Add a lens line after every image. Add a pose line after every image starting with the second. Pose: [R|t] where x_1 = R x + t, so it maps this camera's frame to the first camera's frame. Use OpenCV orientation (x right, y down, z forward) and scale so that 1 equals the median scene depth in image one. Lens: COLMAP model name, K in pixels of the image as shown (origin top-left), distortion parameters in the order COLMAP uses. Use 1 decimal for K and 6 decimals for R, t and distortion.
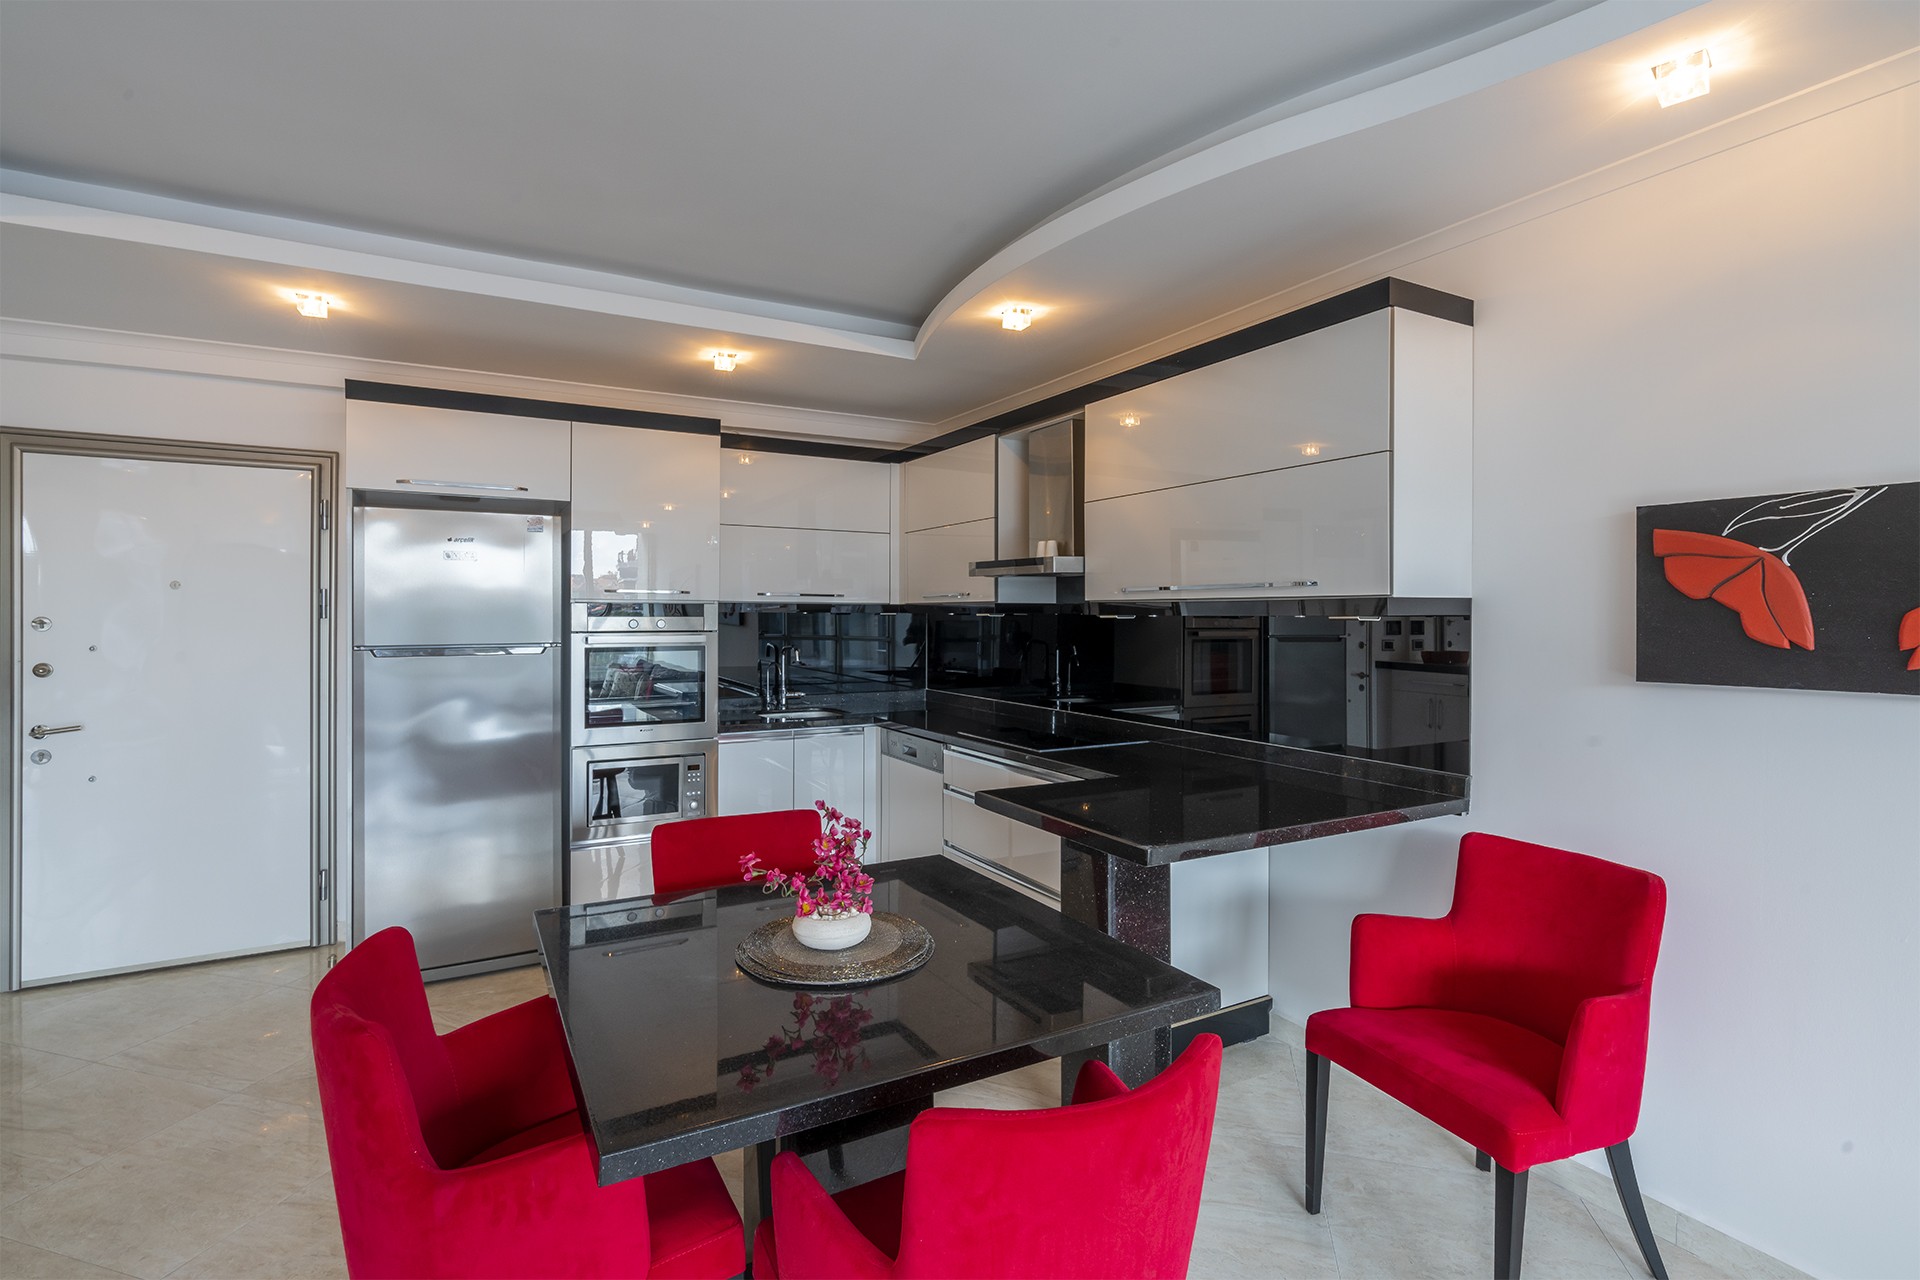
lens RADIAL K [[877.9, 0, 965.5], [0, 877.9, 620.5], [0, 0, 1]] dist [-0.003655, -0.000755]
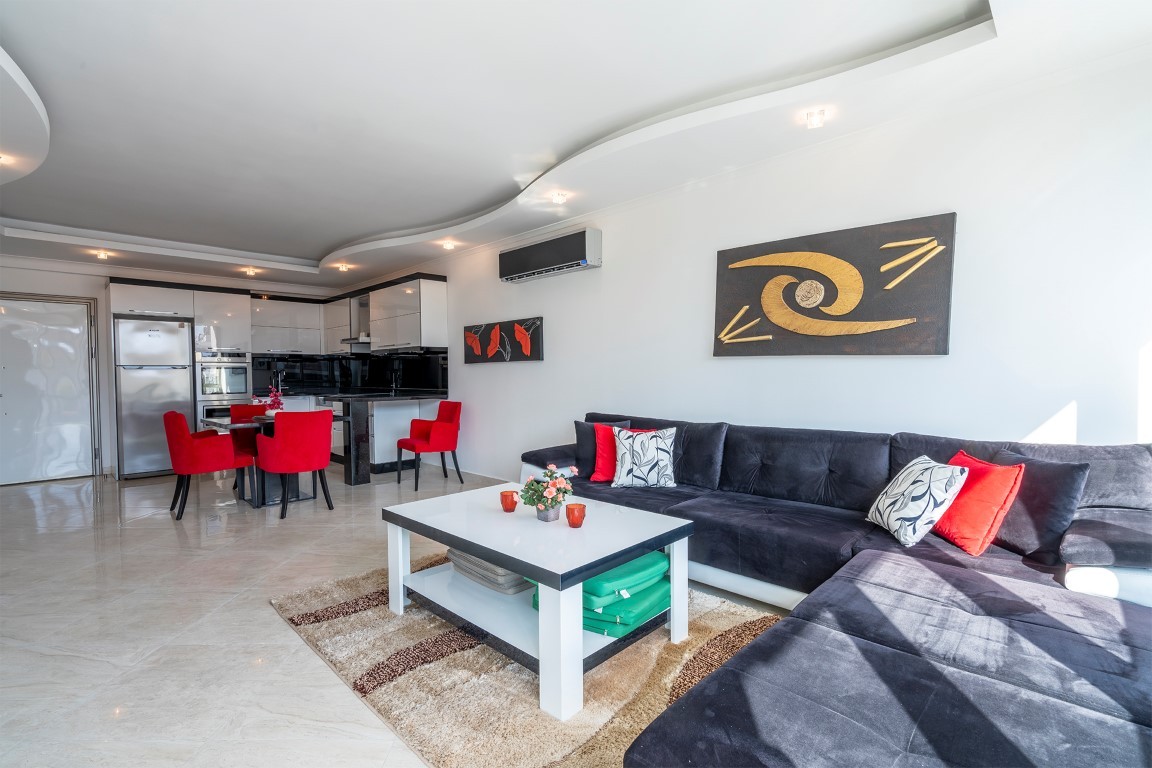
lens RADIAL K [[526.7, 0, 567.8], [0, 526.7, 394.4], [0, 0, 1]] dist [-0.003655, -0.000755]
pose [[0.969657, -0.018786, 0.243747, 0.341078], [0.012005, 0.999499, 0.029277, 0.088171], [-0.244175, -0.025463, 0.969397, -1.051839]]
